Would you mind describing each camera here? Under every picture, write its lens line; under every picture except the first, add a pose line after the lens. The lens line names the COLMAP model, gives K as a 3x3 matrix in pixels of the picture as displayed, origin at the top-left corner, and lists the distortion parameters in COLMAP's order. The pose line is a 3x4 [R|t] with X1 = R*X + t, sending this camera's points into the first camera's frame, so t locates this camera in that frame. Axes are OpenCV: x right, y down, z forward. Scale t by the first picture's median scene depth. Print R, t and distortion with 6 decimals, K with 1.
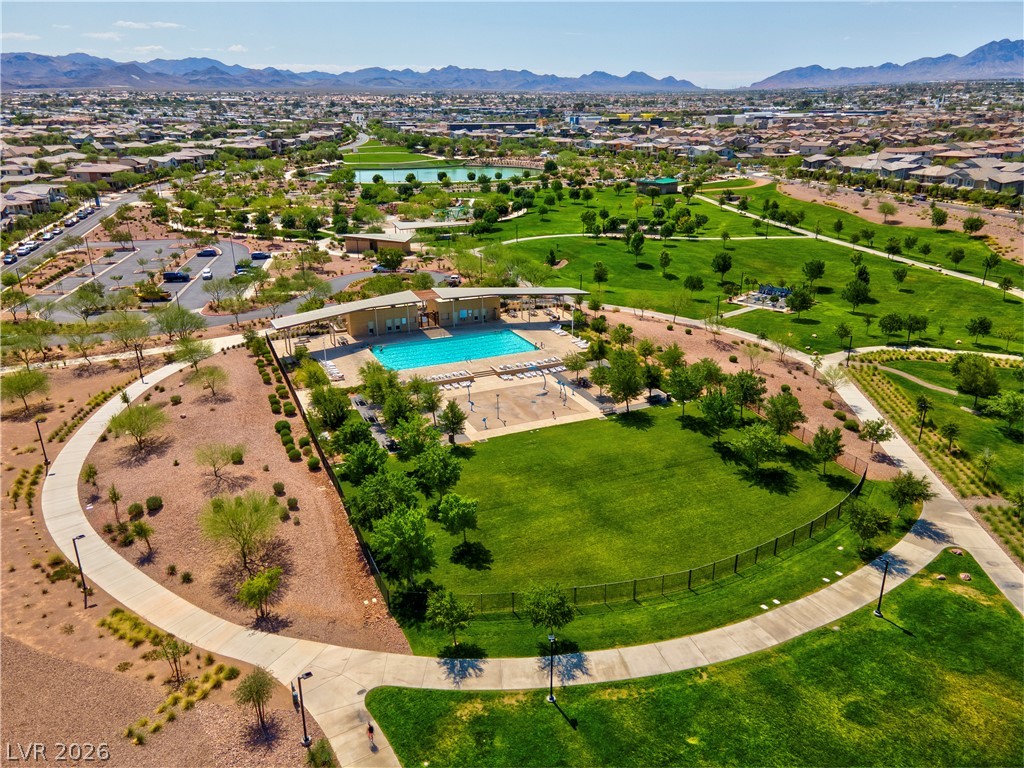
lens RADIAL K [[748.5, 0, 514.9], [0, 748.5, 388.4], [0, 0, 1]] dist [0.029981, 0.026199]
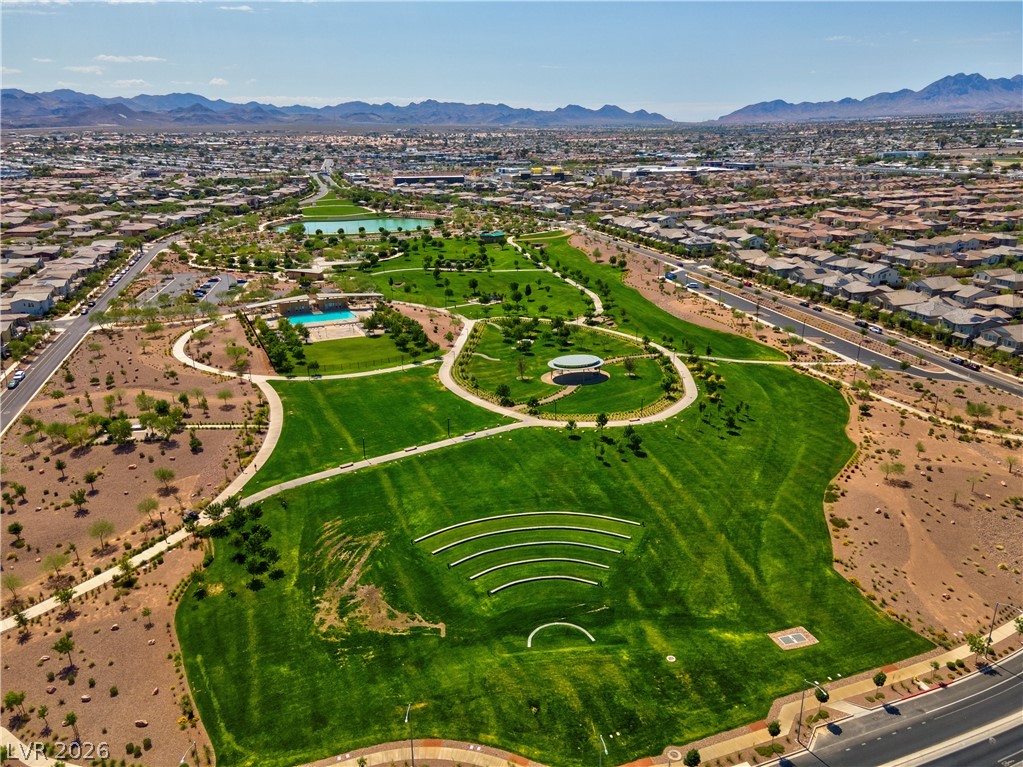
lens RADIAL K [[747.8, 0, 514.4], [0, 747.8, 387.8], [0, 0, 1]] dist [0.029981, 0.026199]
pose [[0.999728, -0.010065, 0.021027, 0.186126], [0.010804, 0.999318, -0.035322, 0.101458], [-0.020657, 0.035540, 0.999155, -0.546230]]
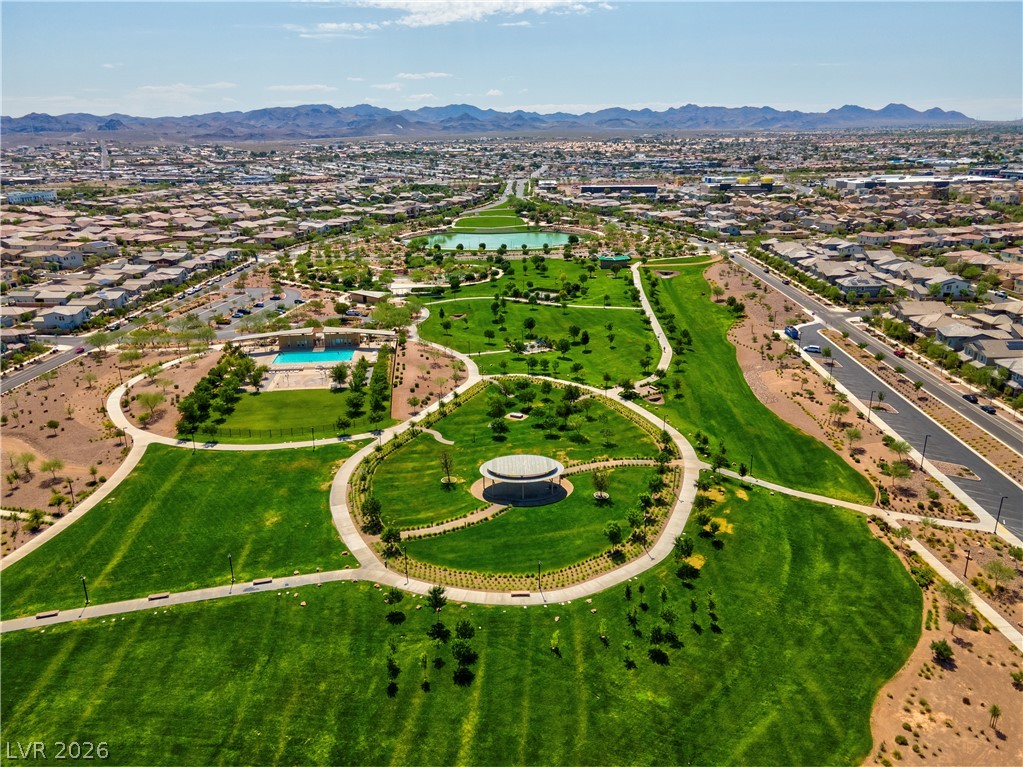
lens RADIAL K [[747.8, 0, 514.4], [0, 747.8, 387.8], [0, 0, 1]] dist [0.029981, 0.026199]
pose [[0.954546, 0.088470, -0.284632, 0.393088], [-0.100464, 0.994553, -0.027788, 0.013082], [0.280623, 0.055120, 0.958234, -0.312416]]
